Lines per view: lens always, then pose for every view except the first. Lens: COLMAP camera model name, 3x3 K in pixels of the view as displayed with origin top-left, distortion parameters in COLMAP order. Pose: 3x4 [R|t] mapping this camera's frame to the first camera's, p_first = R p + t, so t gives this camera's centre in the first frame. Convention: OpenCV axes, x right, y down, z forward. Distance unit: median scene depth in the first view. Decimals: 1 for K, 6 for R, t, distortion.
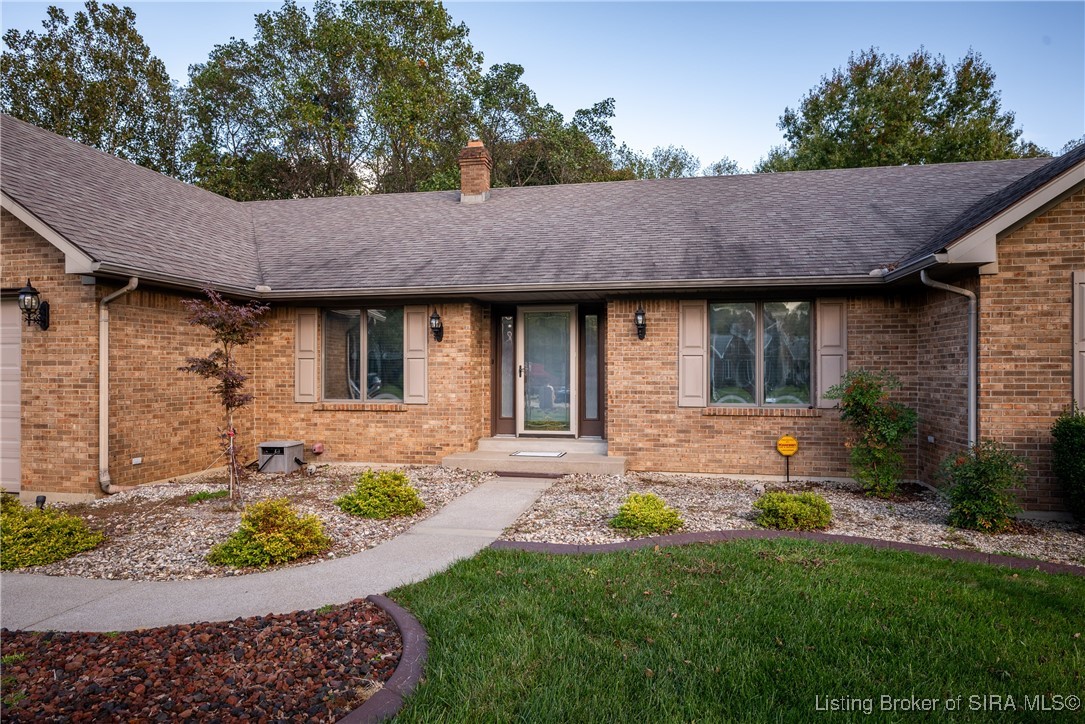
lens RADIAL K [[637.4, 0, 482.0], [0, 637.4, 365.5], [0, 0, 1]] dist [-0.003352, -0.000222]
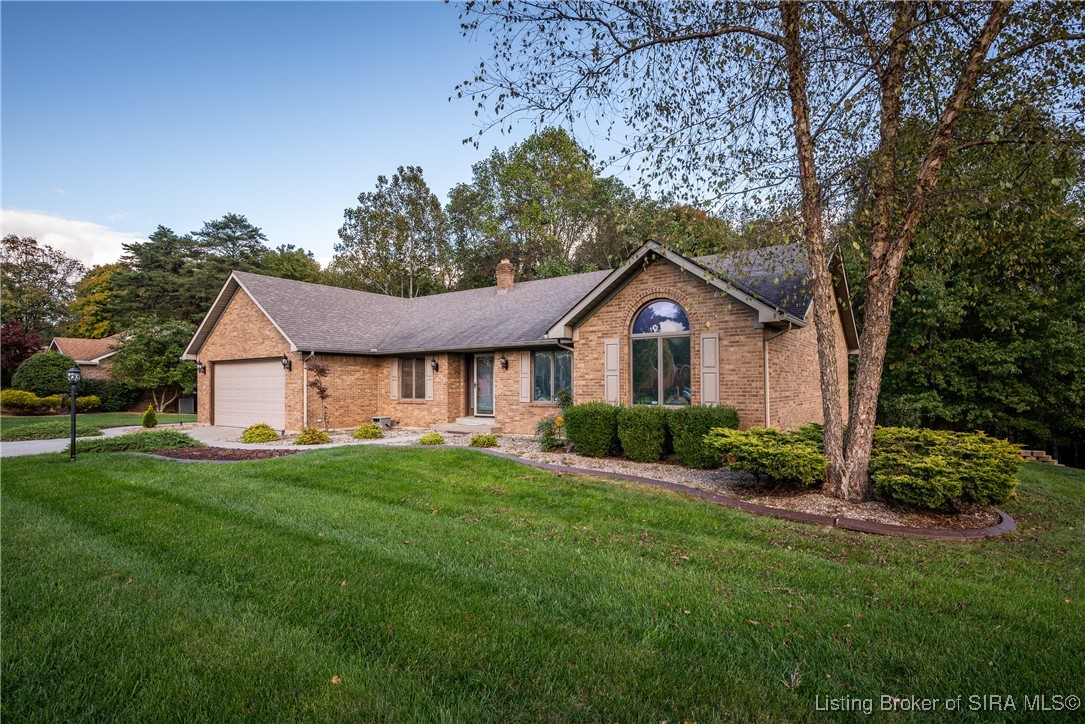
lens RADIAL K [[569.5, 0, 541.7], [0, 569.5, 381.8], [0, 0, 1]] dist [-0.000345, 0.000019]
pose [[0.902894, -0.006934, -0.429808, 1.072803], [0.008134, 0.999966, 0.000955, -0.003105], [0.429787, -0.004358, 0.902920, -0.594764]]
